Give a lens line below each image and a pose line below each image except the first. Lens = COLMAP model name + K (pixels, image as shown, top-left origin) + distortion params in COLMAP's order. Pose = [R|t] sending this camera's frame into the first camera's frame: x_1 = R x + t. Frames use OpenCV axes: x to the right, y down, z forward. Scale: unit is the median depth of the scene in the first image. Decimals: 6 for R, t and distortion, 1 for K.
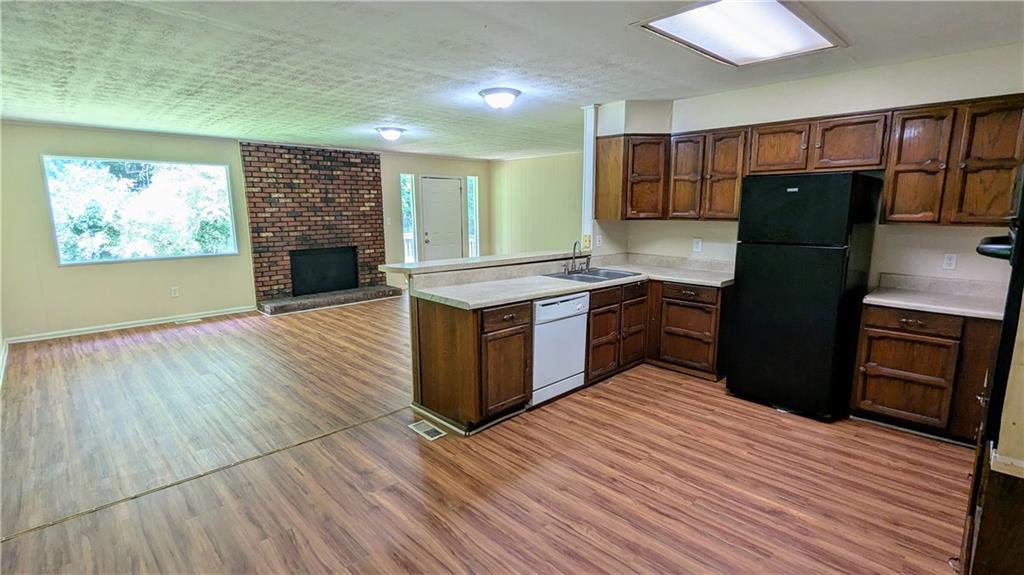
lens RADIAL K [[484.0, 0, 513.5], [0, 484.0, 286.8], [0, 0, 1]] dist [0.000992, -0.000726]
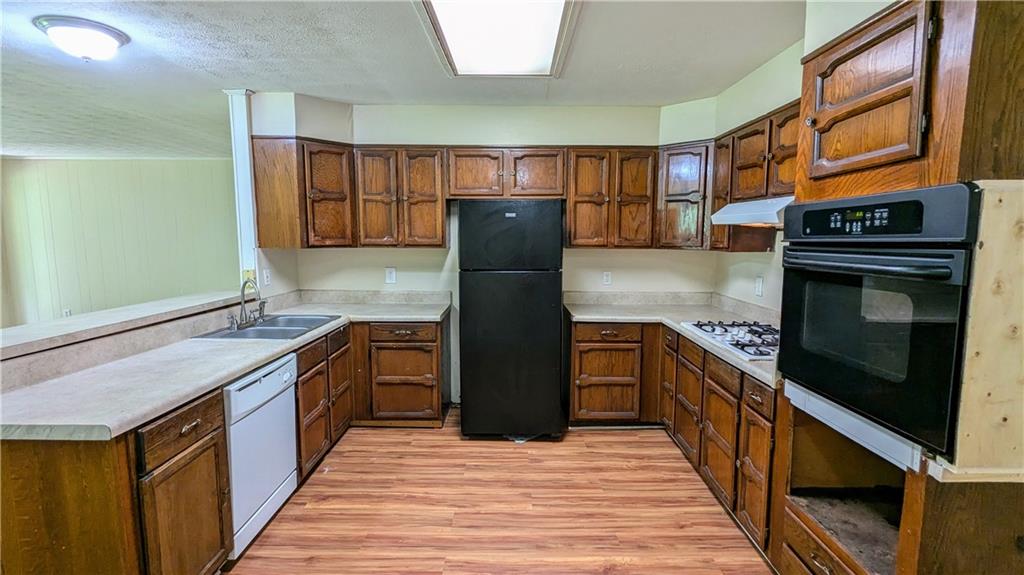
lens RADIAL K [[484.0, 0, 516.8], [0, 484.0, 289.1], [0, 0, 1]] dist [0.000992, -0.000726]
pose [[0.693796, -0.076089, 0.716140, -0.115489], [0.112768, 0.993615, -0.003680, -0.042319], [-0.711288, 0.083311, 0.697947, 0.294306]]
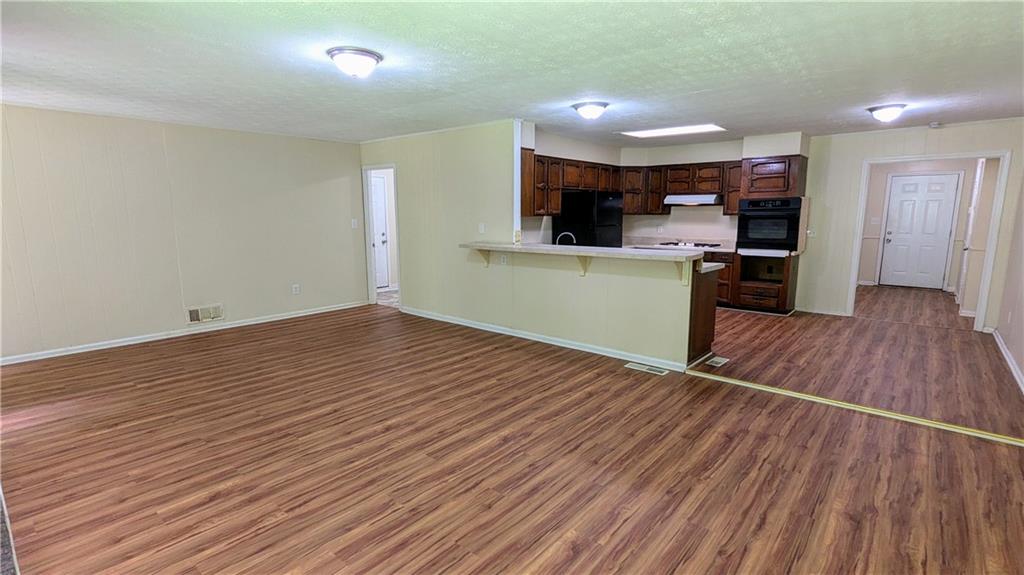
lens RADIAL K [[484.0, 0, 509.5], [0, 484.0, 285.6], [0, 0, 1]] dist [0.000992, -0.000726]
pose [[-0.083406, -0.149054, 0.985305, -1.357206], [0.167248, 0.972632, 0.161295, -0.227443], [-0.982381, 0.178243, -0.056194, 1.490705]]
